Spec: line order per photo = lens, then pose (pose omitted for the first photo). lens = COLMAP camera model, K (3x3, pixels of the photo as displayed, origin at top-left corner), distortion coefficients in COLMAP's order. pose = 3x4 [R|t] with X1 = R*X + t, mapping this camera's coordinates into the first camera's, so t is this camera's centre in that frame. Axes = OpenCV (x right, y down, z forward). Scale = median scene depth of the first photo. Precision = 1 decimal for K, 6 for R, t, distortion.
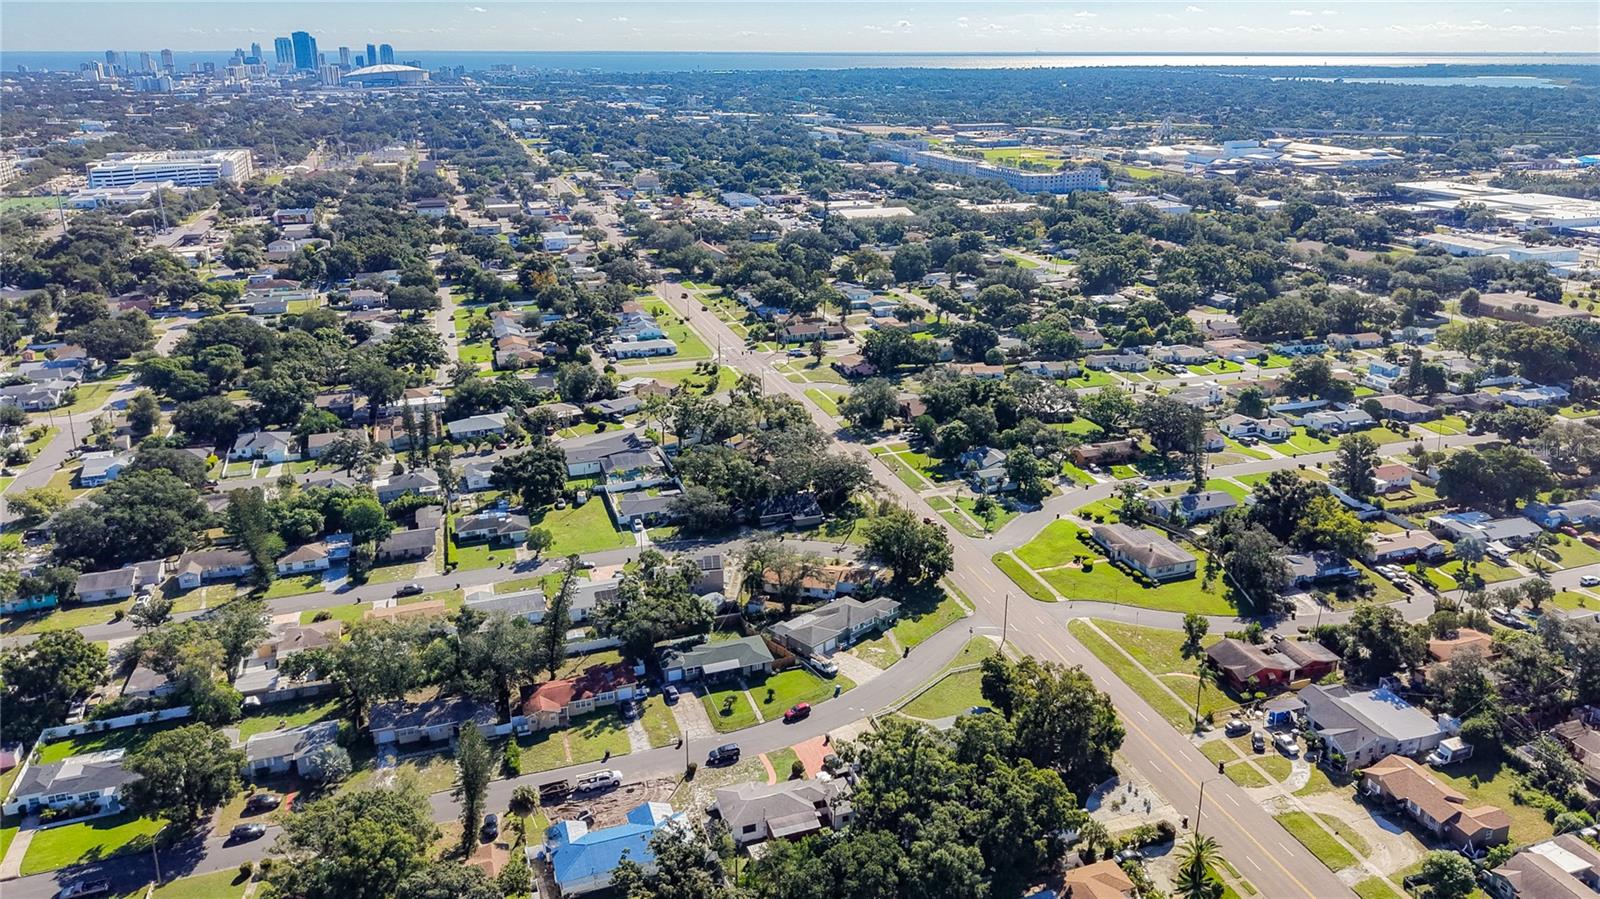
lens RADIAL K [[1152.9, 0, 877.9], [0, 1152.9, 451.0], [0, 0, 1]] dist [0.033082, -0.001976]
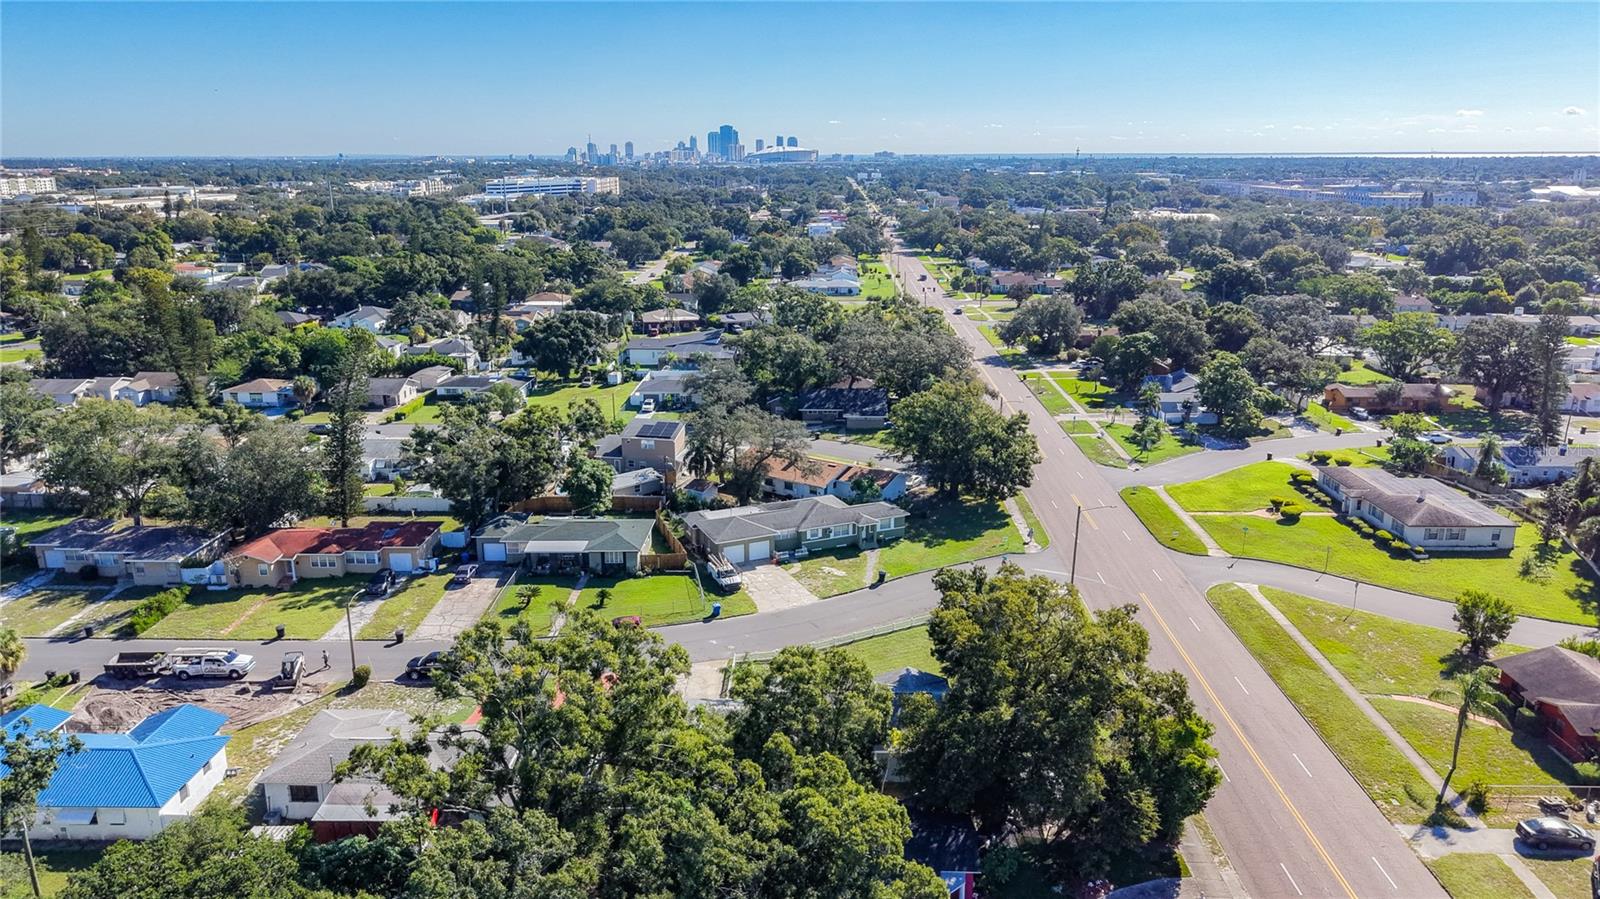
lens RADIAL K [[1055.5, 0, 798.0], [0, 1055.5, 487.5], [0, 0, 1]] dist [0.033069, -0.039750]
pose [[0.925688, 0.109449, -0.362108, 0.150486], [-0.119336, 0.992841, -0.004976, 0.120947], [0.358971, 0.047819, 0.932123, 0.445968]]
